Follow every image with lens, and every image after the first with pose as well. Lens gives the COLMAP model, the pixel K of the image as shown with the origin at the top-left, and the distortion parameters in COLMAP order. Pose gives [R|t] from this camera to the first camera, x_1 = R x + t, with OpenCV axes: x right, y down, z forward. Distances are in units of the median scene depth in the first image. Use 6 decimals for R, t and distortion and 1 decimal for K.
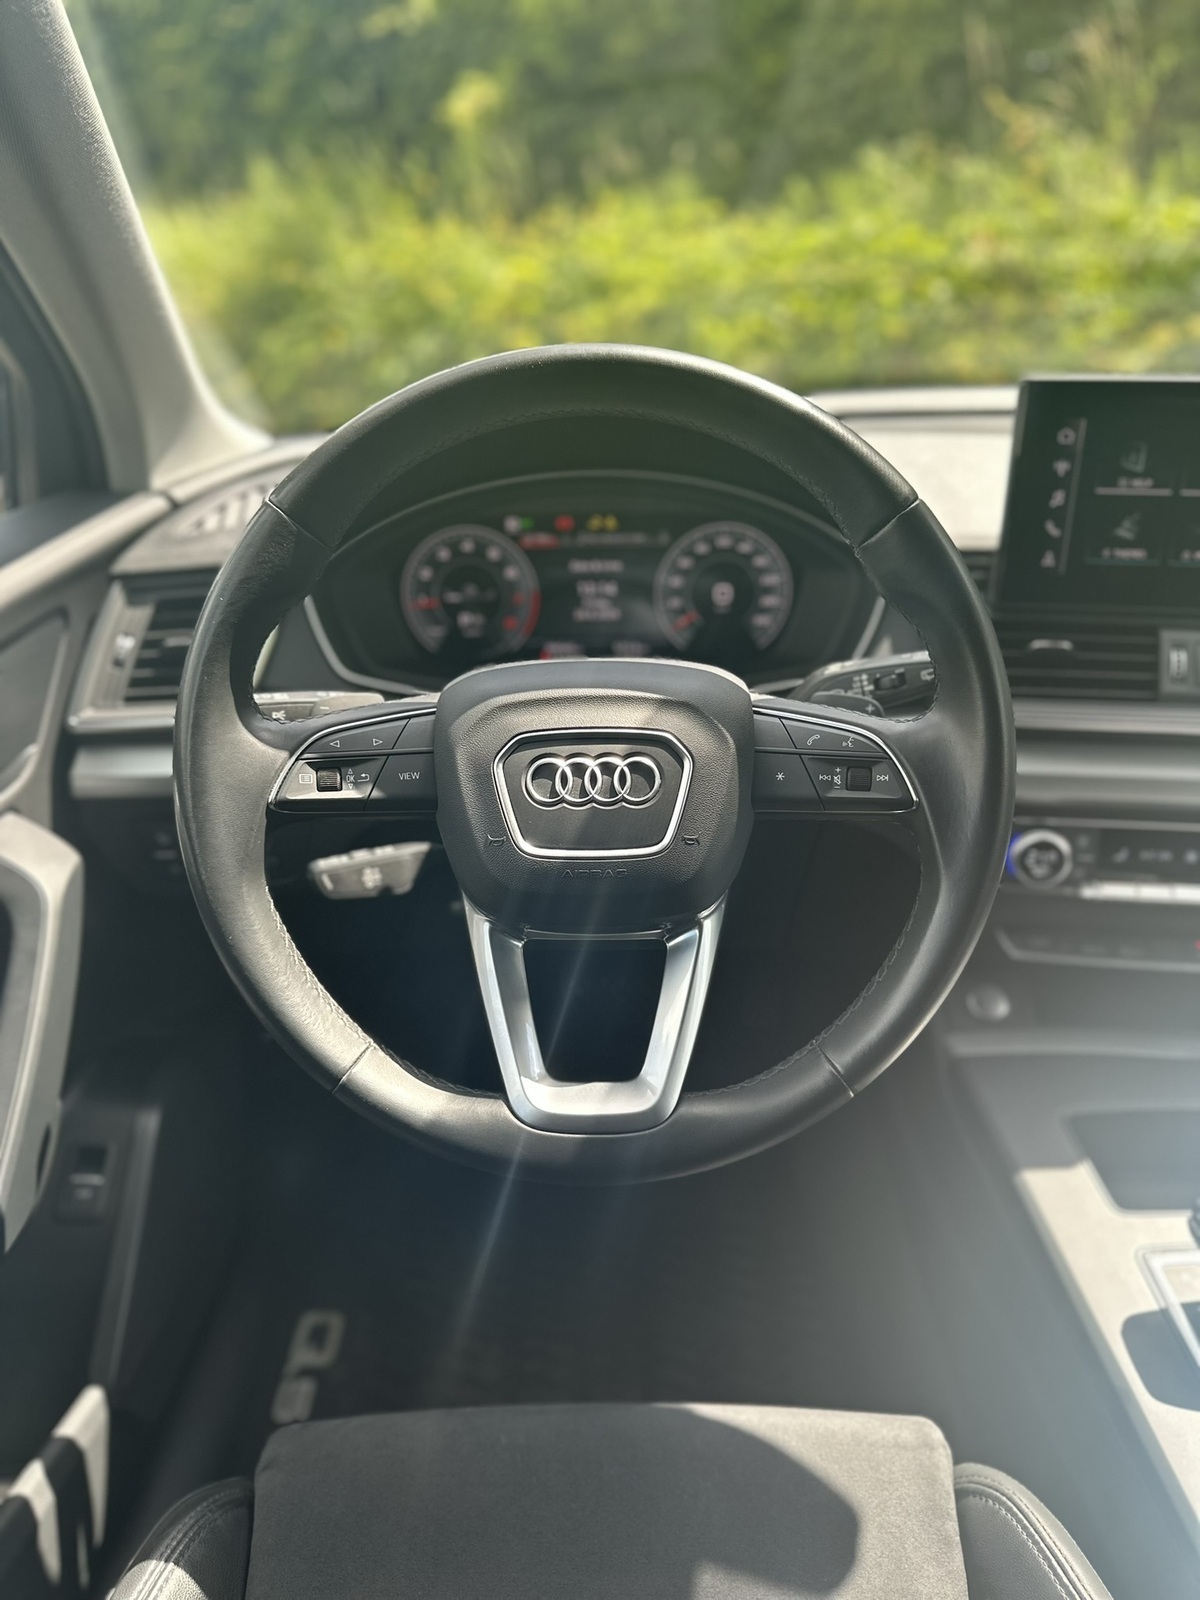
lens RADIAL K [[1105.1, 0, 600.0], [0, 1105.1, 800.0], [0, 0, 1]] dist [0.000275, 0.000351]
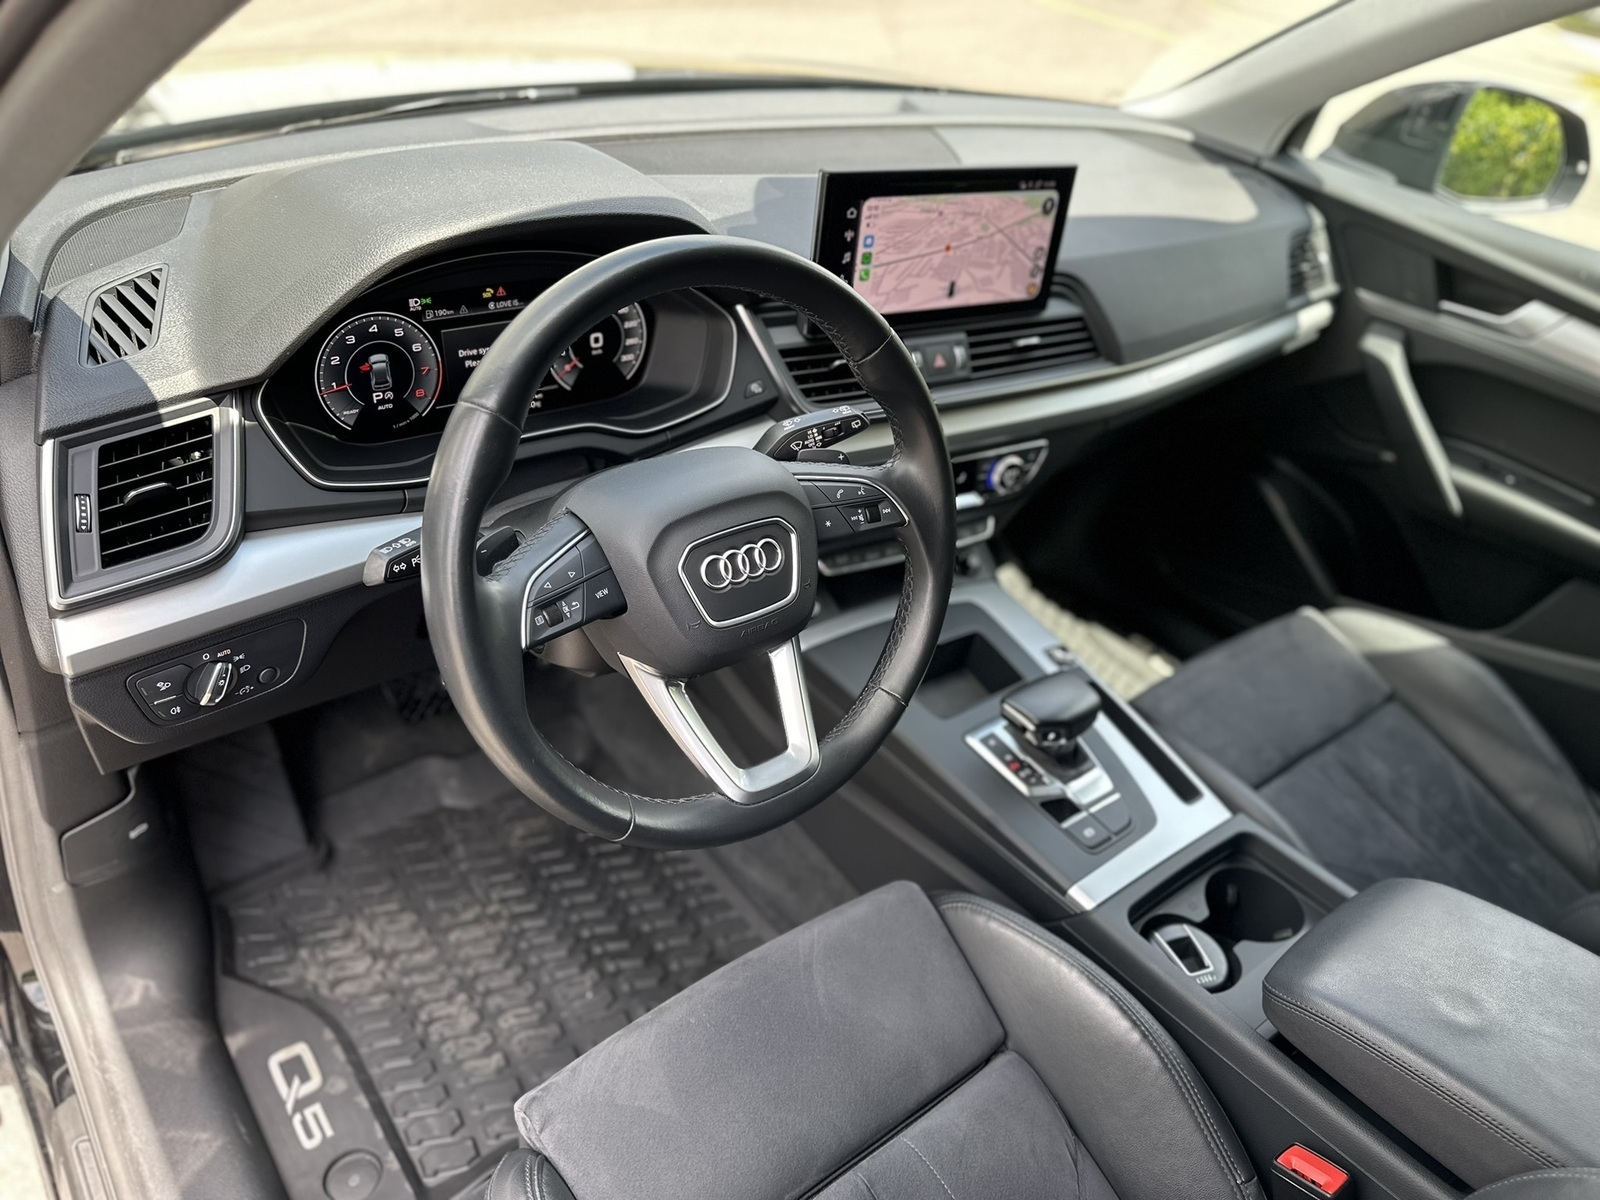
lens RADIAL K [[1105.1, 0, 800.0], [0, 1105.1, 600.0], [0, 0, 1]] dist [0.000275, 0.000351]
pose [[0.745415, -0.286498, 0.601893, -0.519604], [0.133612, 0.948820, 0.286161, -0.233638], [-0.653073, -0.132889, 0.745545, -0.059608]]
